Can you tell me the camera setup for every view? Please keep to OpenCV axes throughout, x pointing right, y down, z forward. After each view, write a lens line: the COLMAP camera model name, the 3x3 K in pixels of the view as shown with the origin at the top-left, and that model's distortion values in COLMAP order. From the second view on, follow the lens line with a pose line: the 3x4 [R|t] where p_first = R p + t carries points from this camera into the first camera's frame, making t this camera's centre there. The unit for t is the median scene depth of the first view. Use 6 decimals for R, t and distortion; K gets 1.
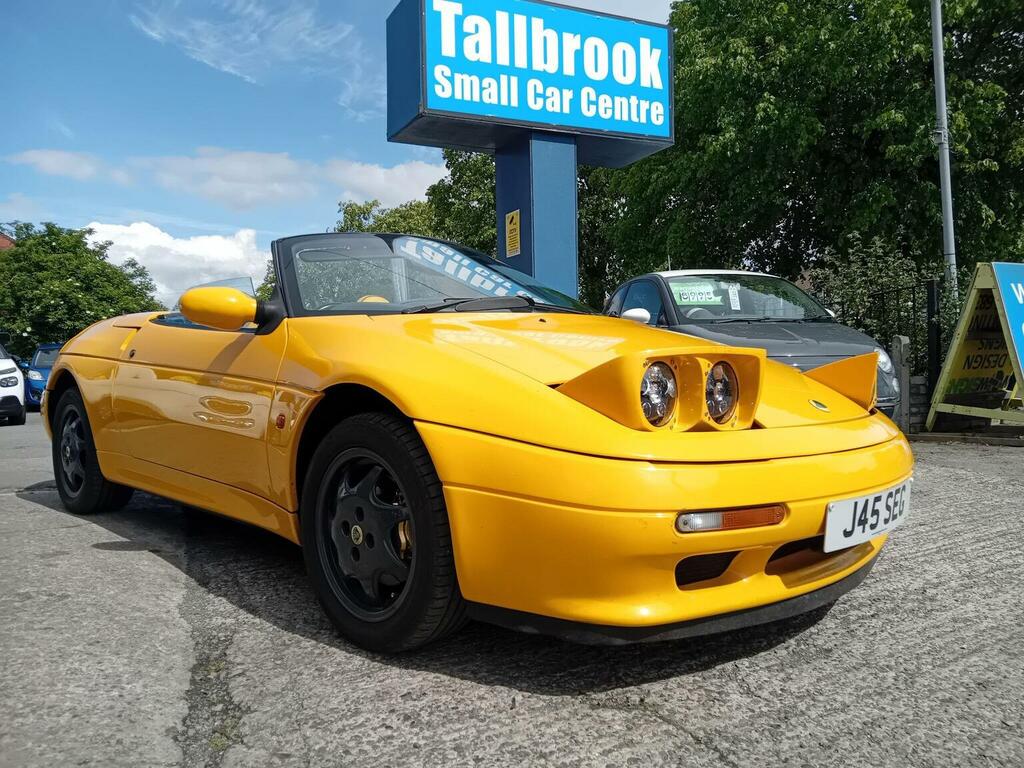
lens RADIAL K [[720.7, 0, 510.2], [0, 720.7, 385.6], [0, 0, 1]] dist [0.013748, -0.020874]
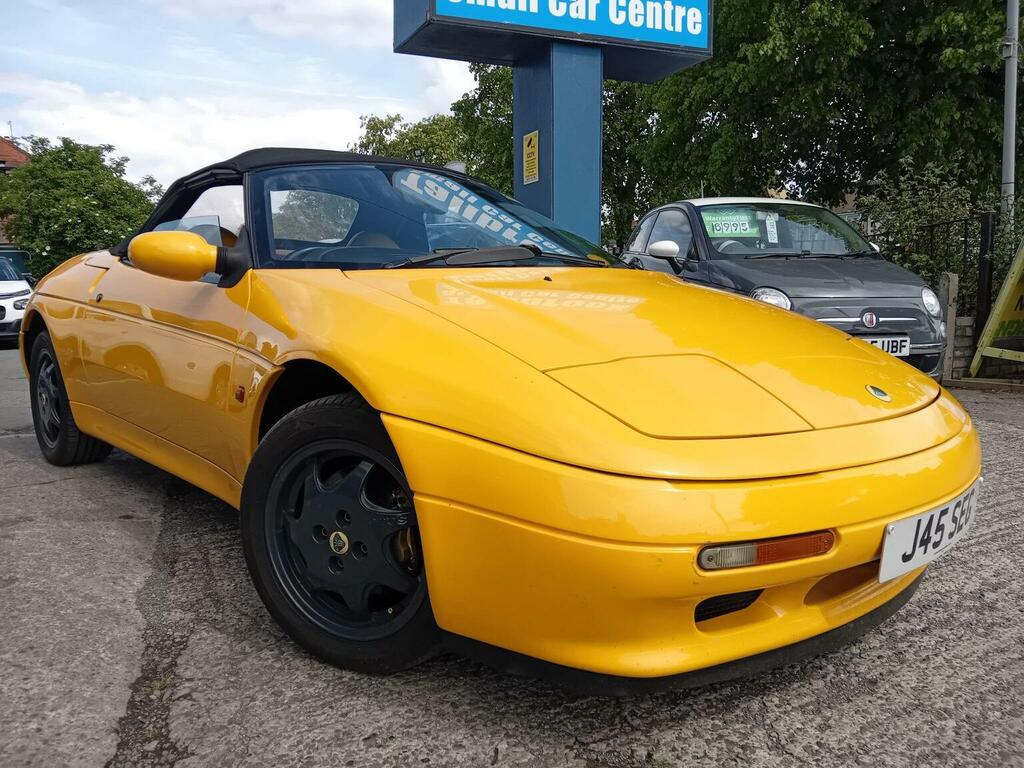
lens RADIAL K [[720.5, 0, 512.9], [0, 720.5, 379.5], [0, 0, 1]] dist [-0.011731, 0.003556]
pose [[0.999423, 0.016584, -0.029658, 0.014175], [-0.013471, 0.994667, 0.102251, -0.026763], [0.031195, -0.101792, 0.994316, 0.072394]]
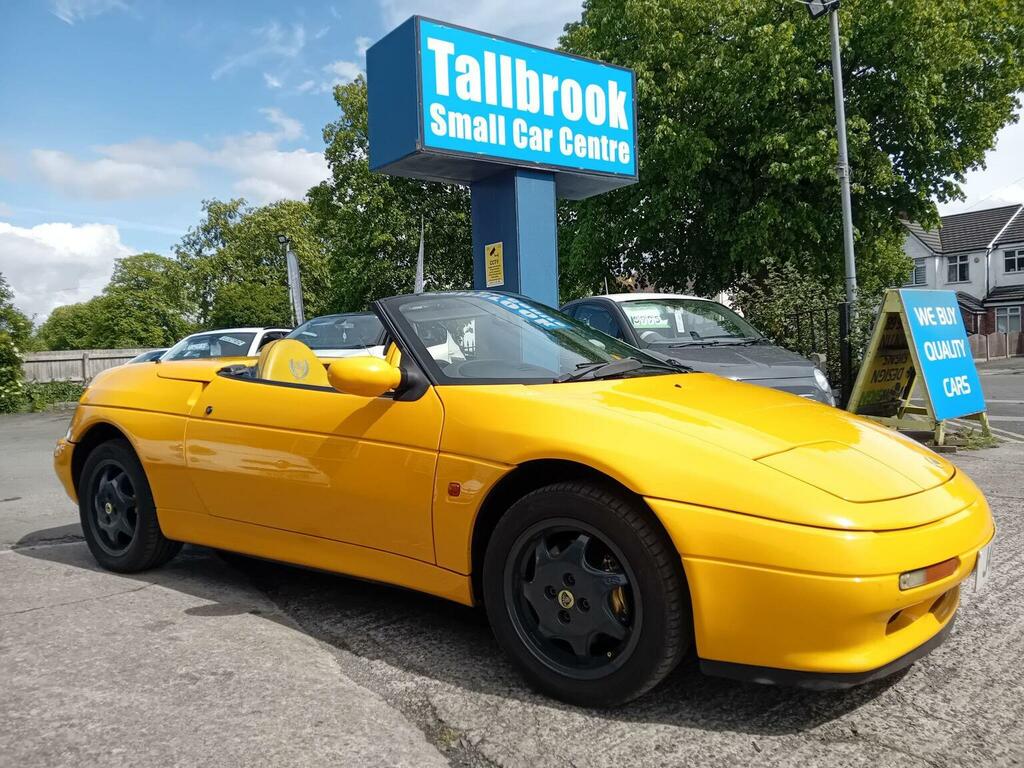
lens RADIAL K [[721.2, 0, 489.1], [0, 721.2, 382.3], [0, 0, 1]] dist [0.030023, -0.035202]
pose [[0.985982, -0.018954, 0.165773, -0.197685], [0.019072, 0.999818, 0.000879, -0.048396], [-0.165759, 0.002295, 0.986164, -0.021094]]
